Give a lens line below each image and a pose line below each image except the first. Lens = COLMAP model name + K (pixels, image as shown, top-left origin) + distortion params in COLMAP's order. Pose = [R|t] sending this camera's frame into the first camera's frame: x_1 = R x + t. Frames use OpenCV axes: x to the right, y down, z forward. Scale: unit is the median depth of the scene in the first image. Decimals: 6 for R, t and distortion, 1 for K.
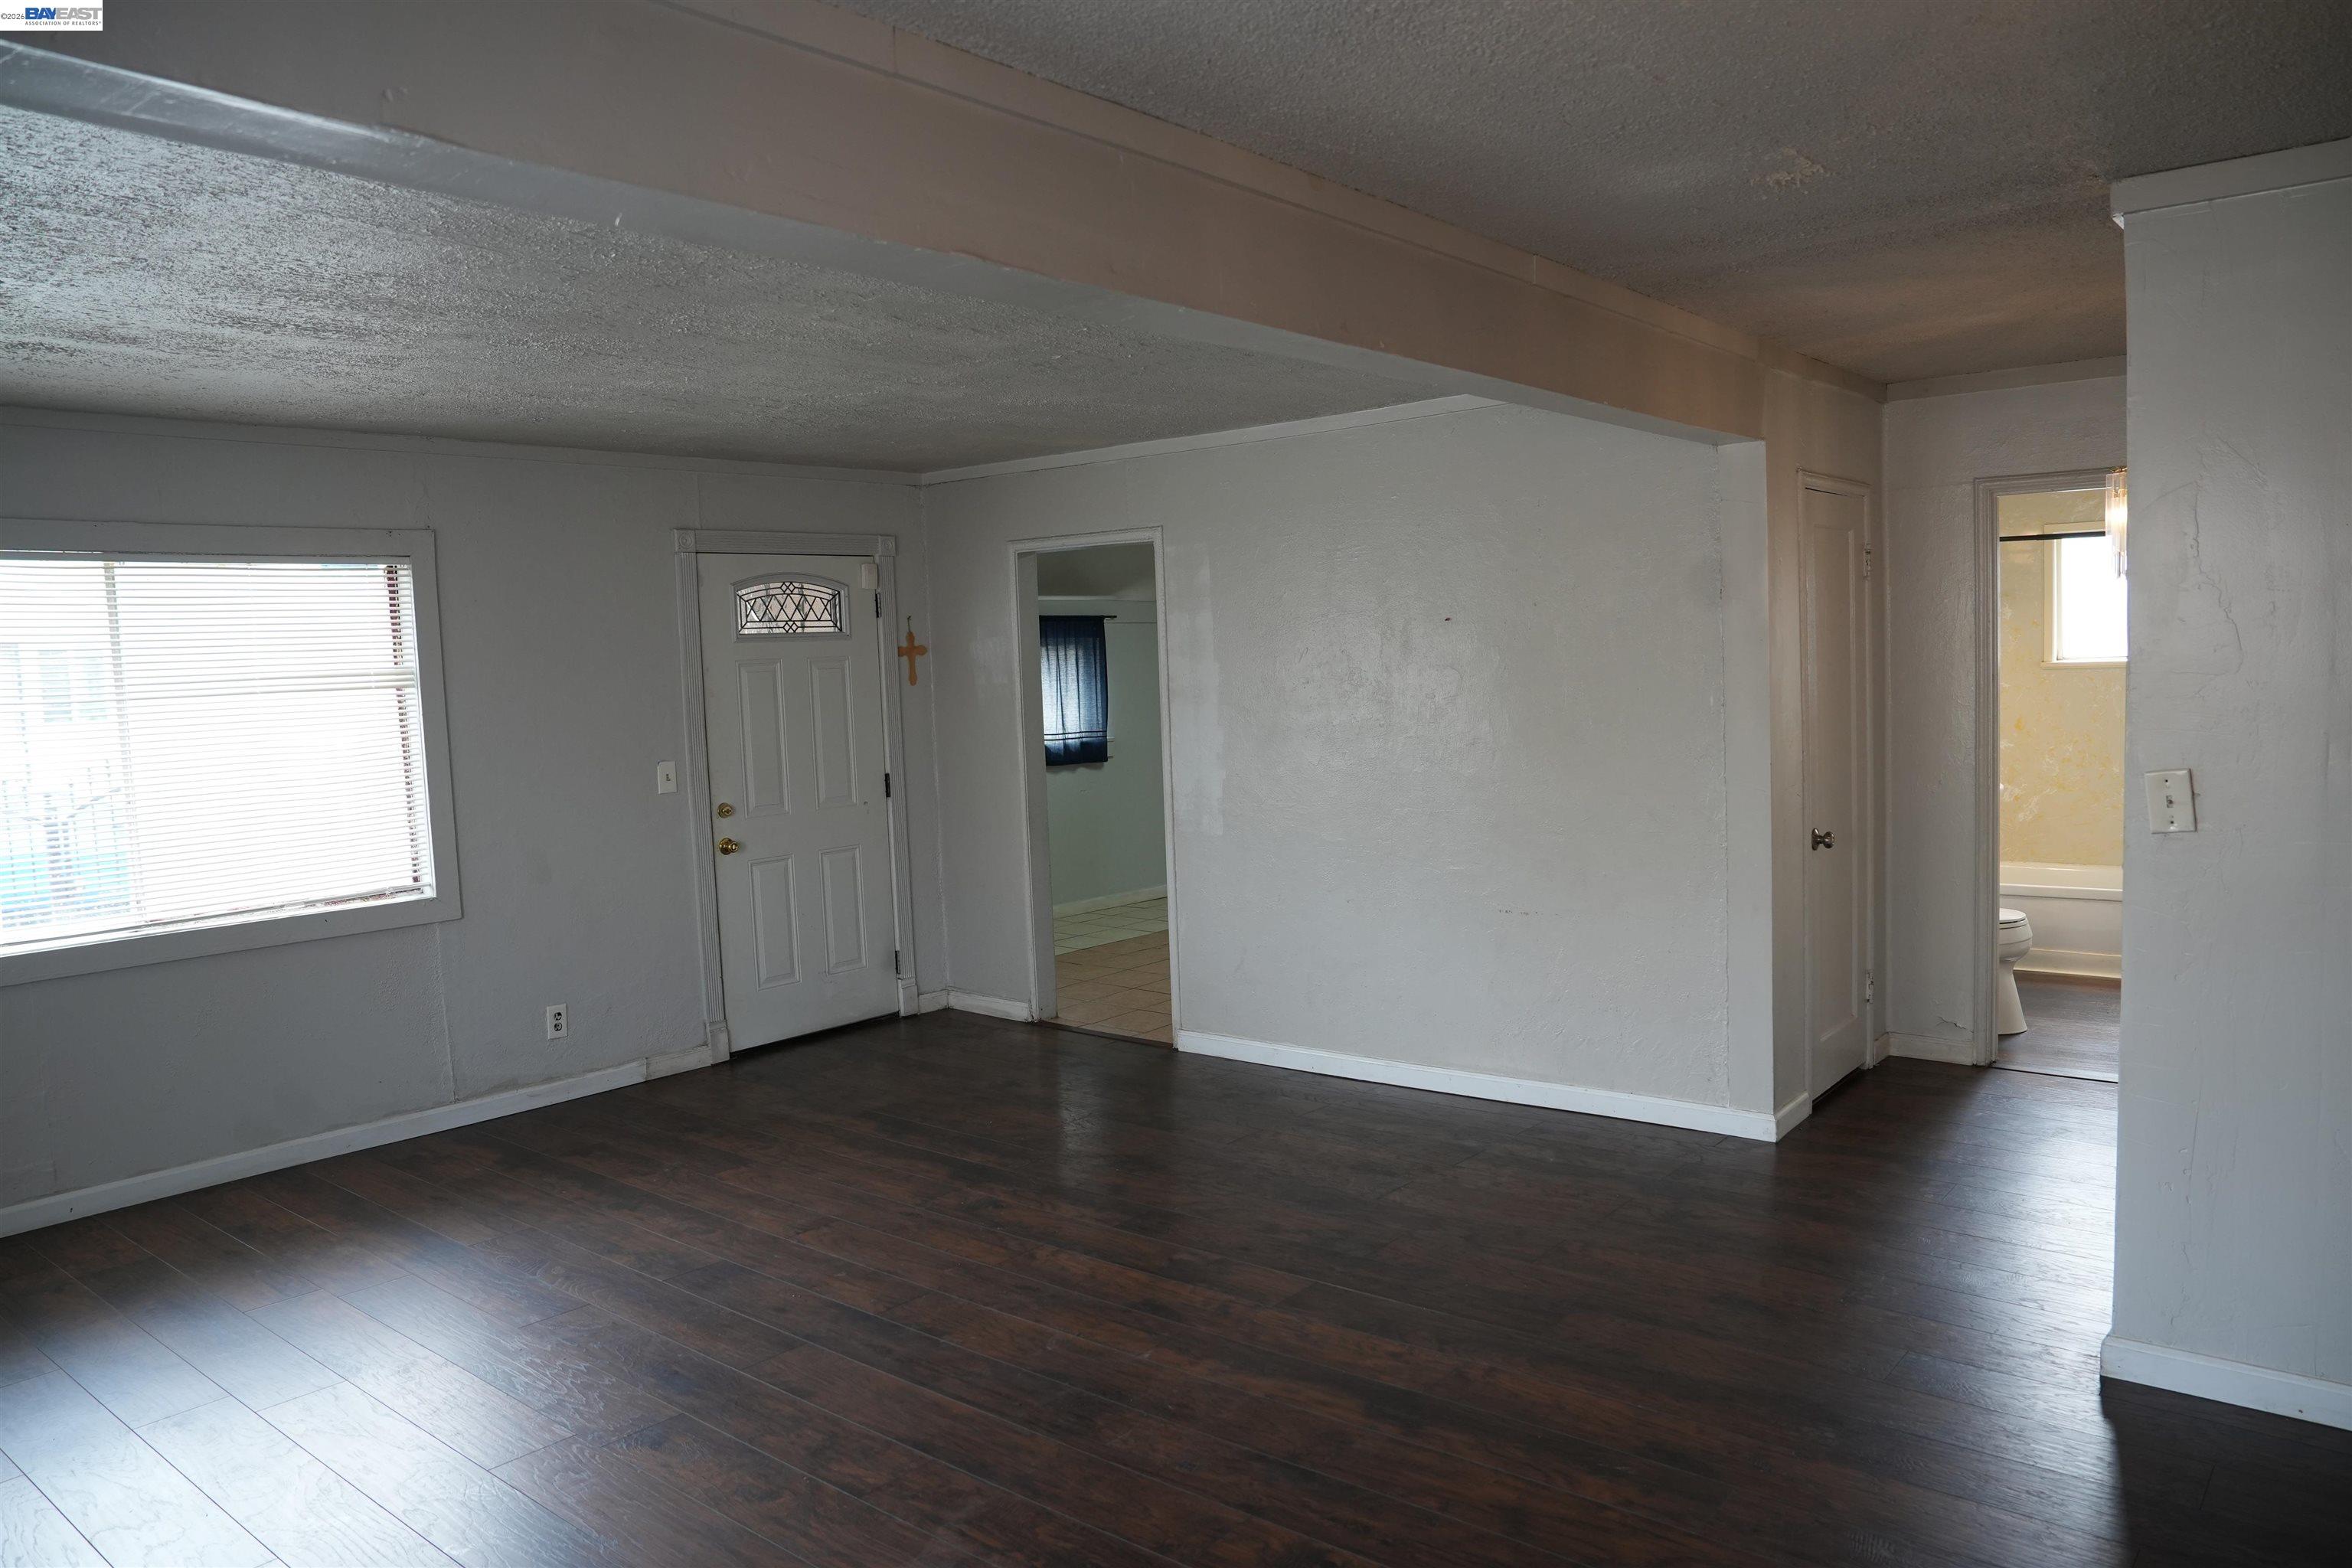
lens RADIAL K [[1598.7, 0, 1182.0], [0, 1598.7, 786.6], [0, 0, 1]] dist [-0.081986, 0.017800]
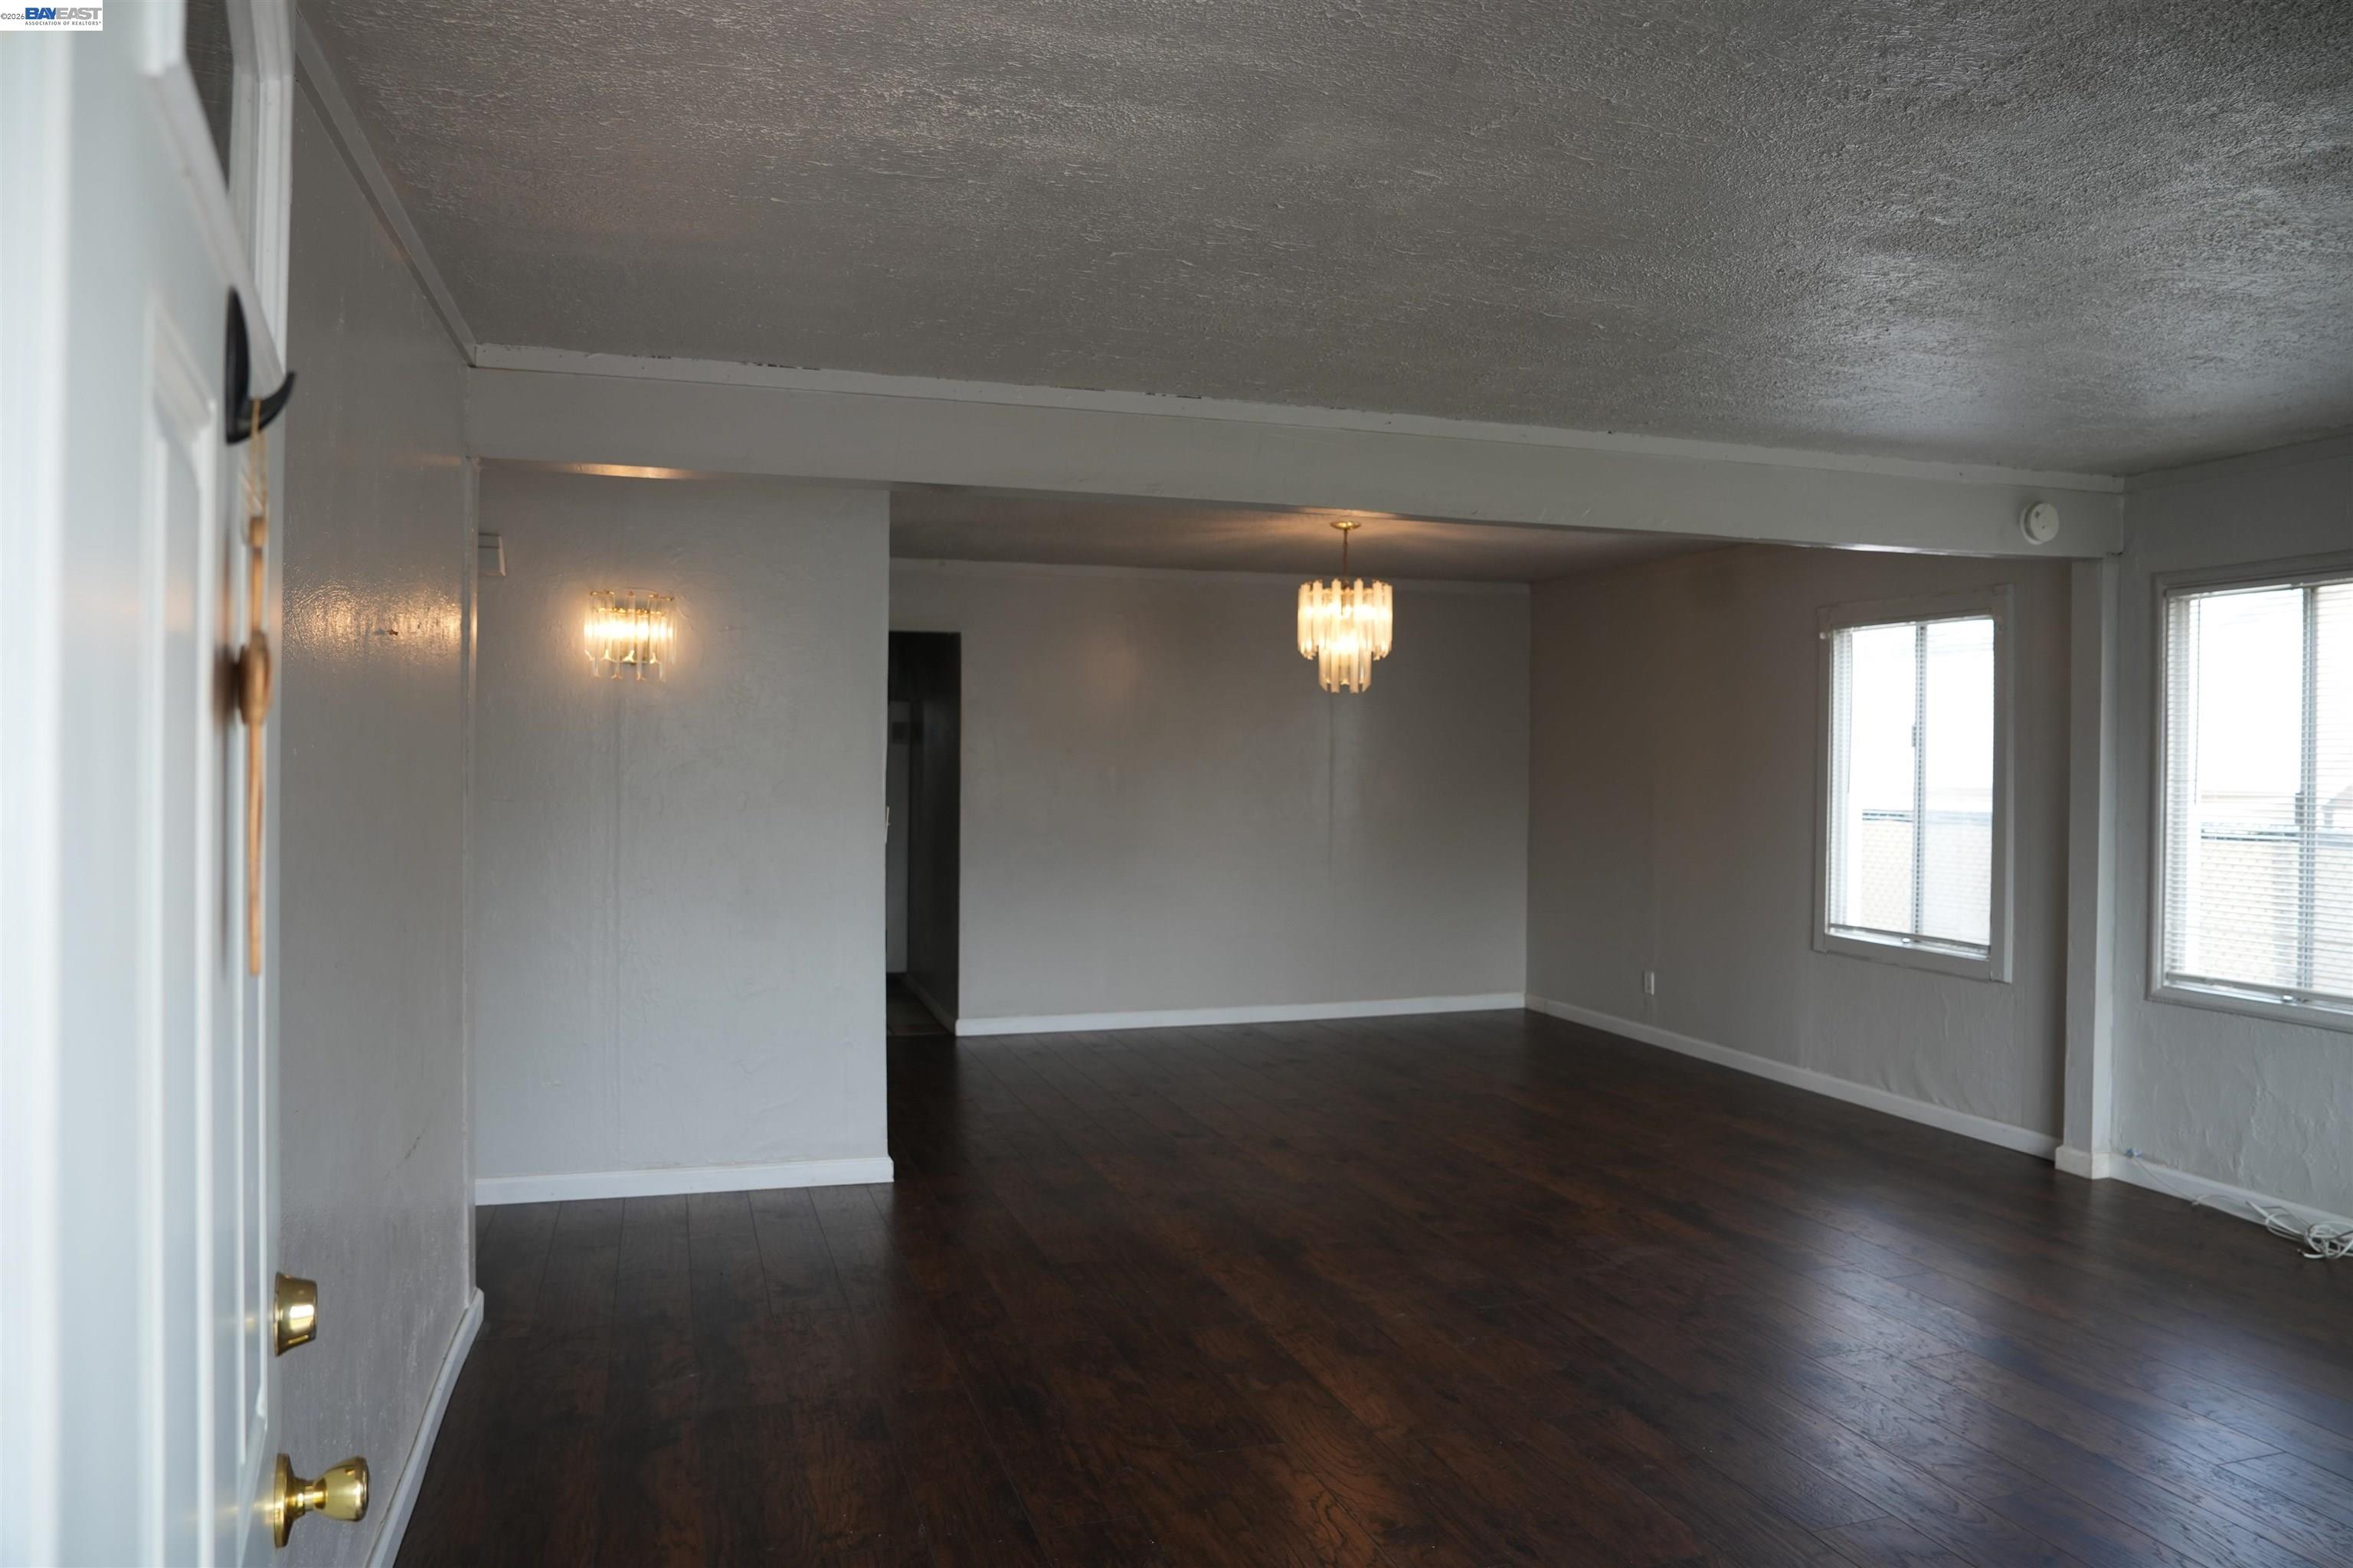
lens RADIAL K [[1599.4, 0, 1178.3], [0, 1599.4, 776.1], [0, 0, 1]] dist [-0.081986, 0.017800]
pose [[-0.844358, 0.025325, 0.535181, -0.435702], [0.066652, 0.996088, 0.058022, -0.092925], [-0.531618, 0.084663, -0.842742, 1.723848]]
